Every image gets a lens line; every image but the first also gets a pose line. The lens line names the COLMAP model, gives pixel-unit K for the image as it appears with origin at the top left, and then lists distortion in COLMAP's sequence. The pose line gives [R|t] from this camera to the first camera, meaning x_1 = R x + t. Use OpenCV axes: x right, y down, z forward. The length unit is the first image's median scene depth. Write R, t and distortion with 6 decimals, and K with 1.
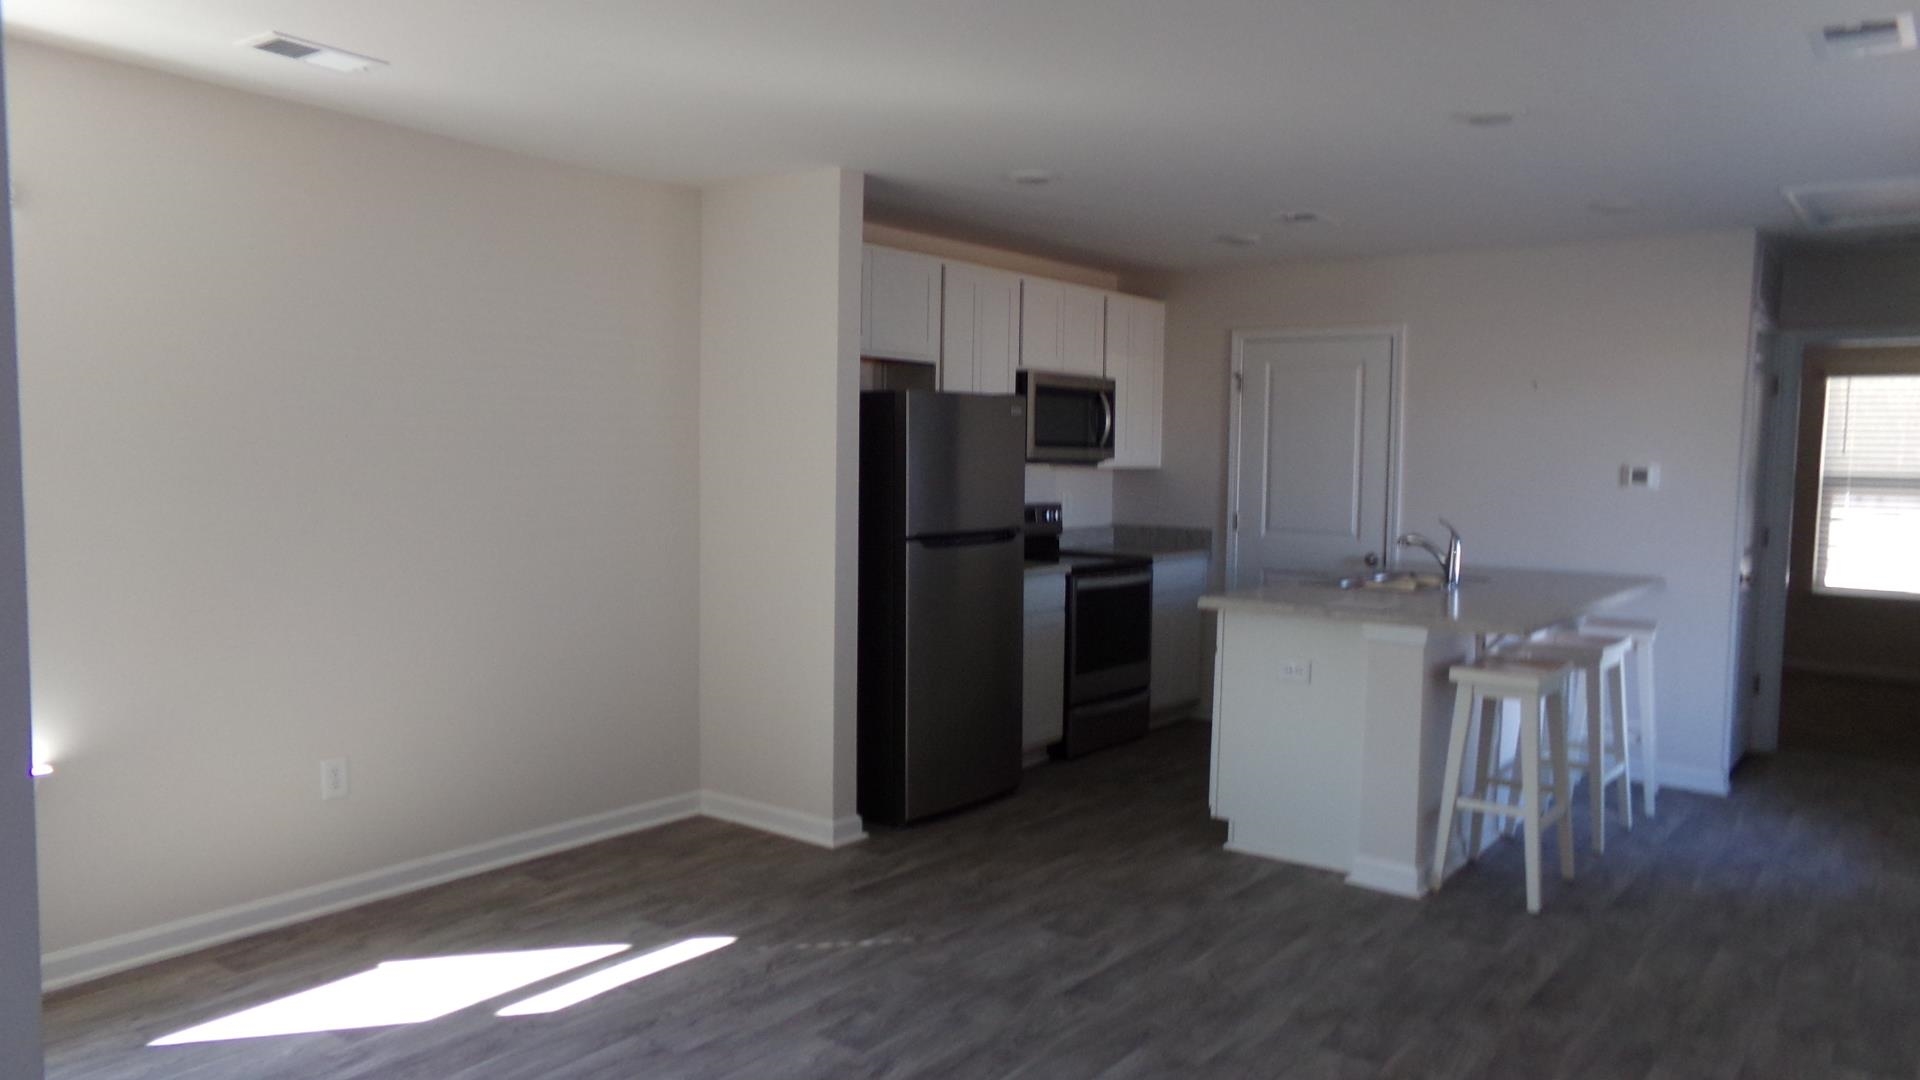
lens RADIAL K [[1372.9, 0, 955.7], [0, 1372.9, 557.0], [0, 0, 1]] dist [-0.115454, 0.200232]
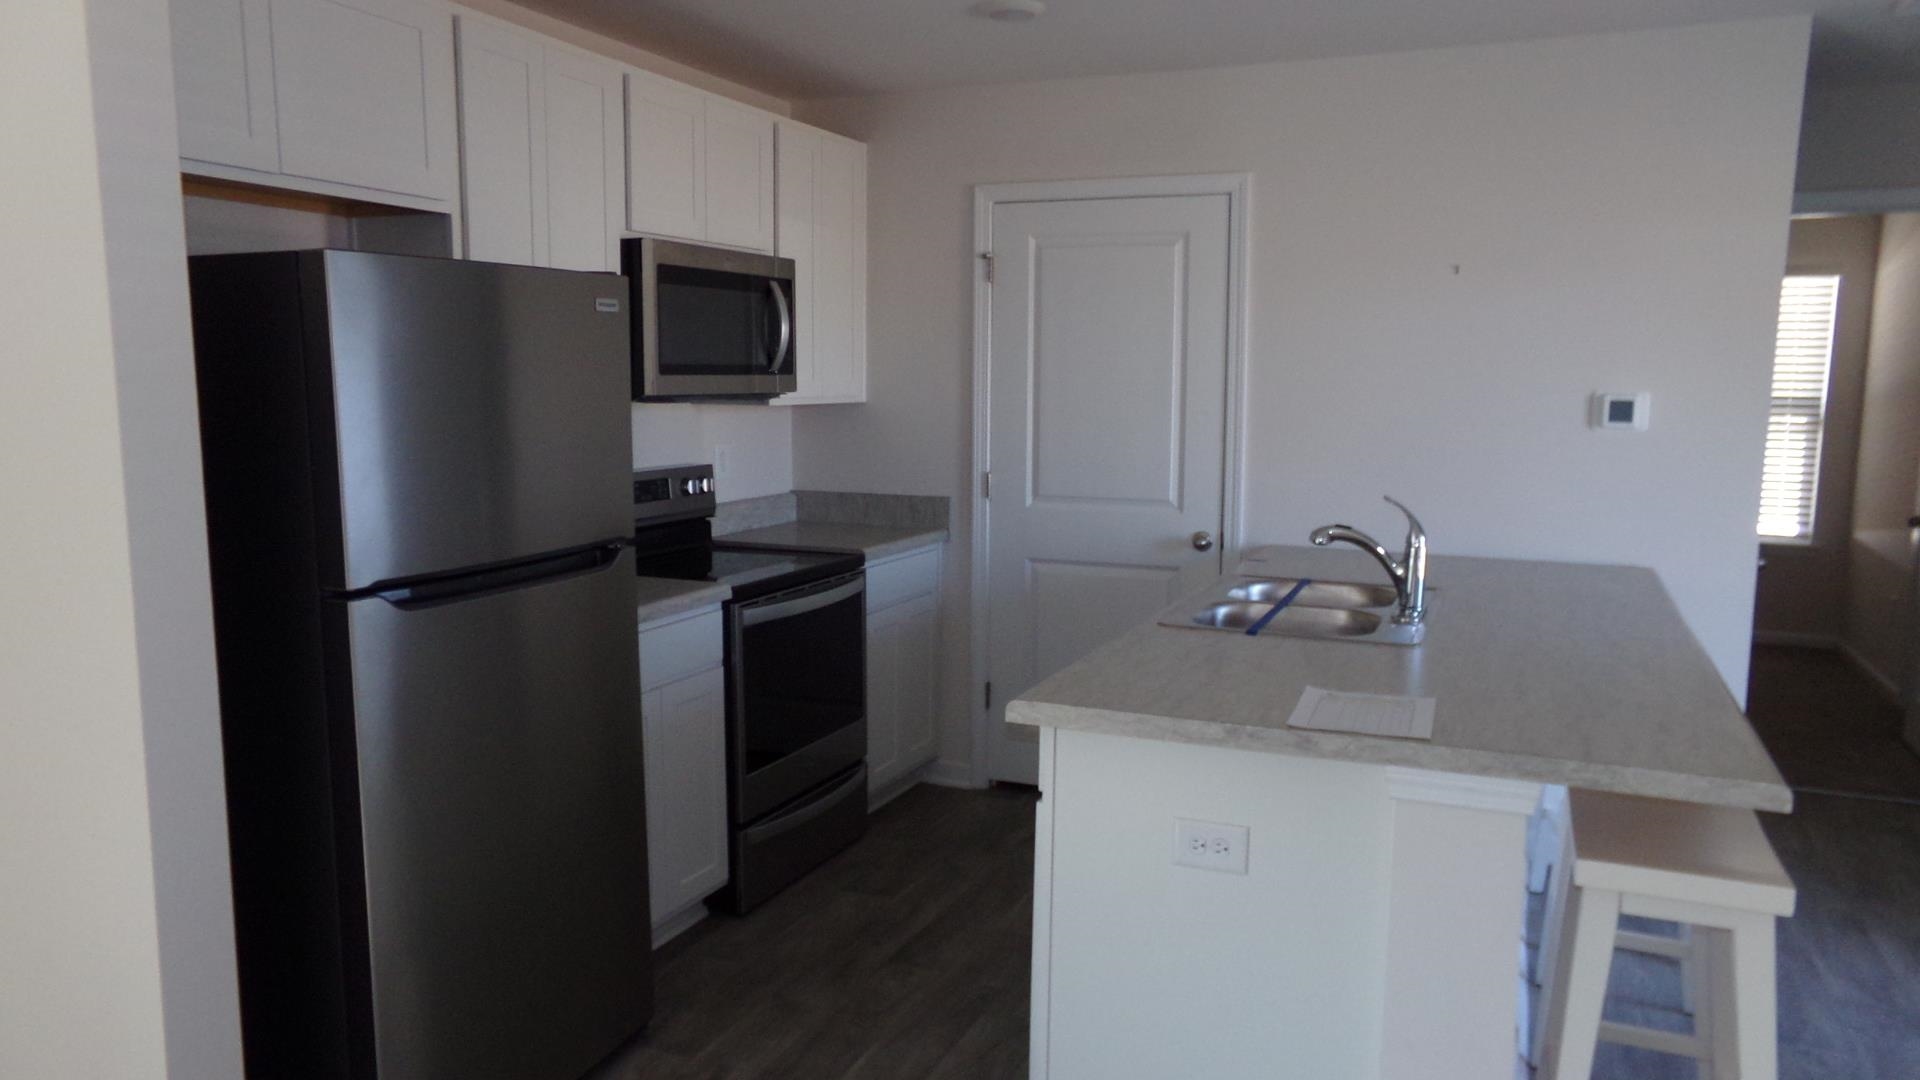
lens RADIAL K [[1372.9, 0, 955.7], [0, 1372.9, 557.0], [0, 0, 1]] dist [-0.115454, 0.200232]
pose [[0.970176, -0.041484, 0.238827, 0.040605], [0.027332, 0.997685, 0.062267, -0.038463], [-0.240857, -0.053882, 0.969064, 0.440400]]
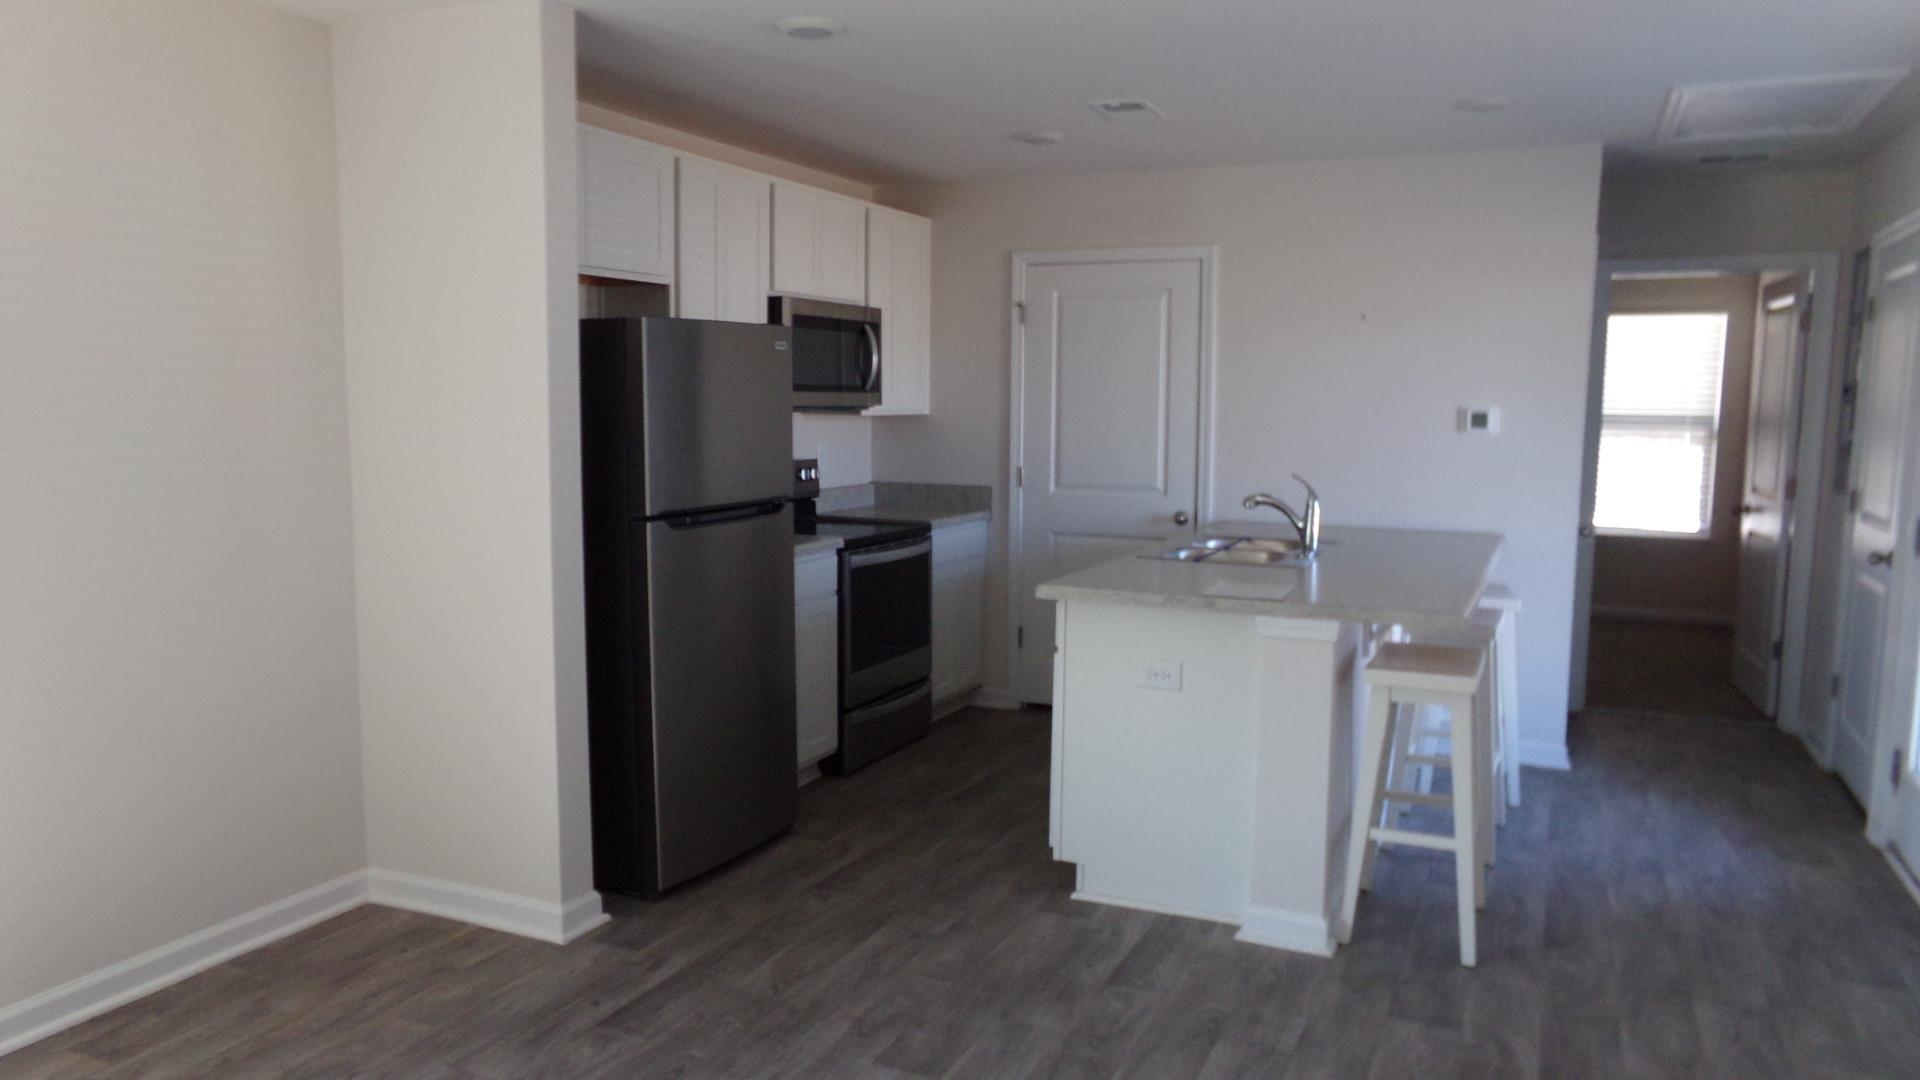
lens RADIAL K [[1372.9, 0, 955.7], [0, 1372.9, 557.0], [0, 0, 1]] dist [-0.115454, 0.200232]
pose [[0.974825, -0.032727, 0.220555, -0.030310], [0.023361, 0.998716, 0.044943, -0.017781], [-0.221743, -0.038659, 0.974338, 0.200890]]
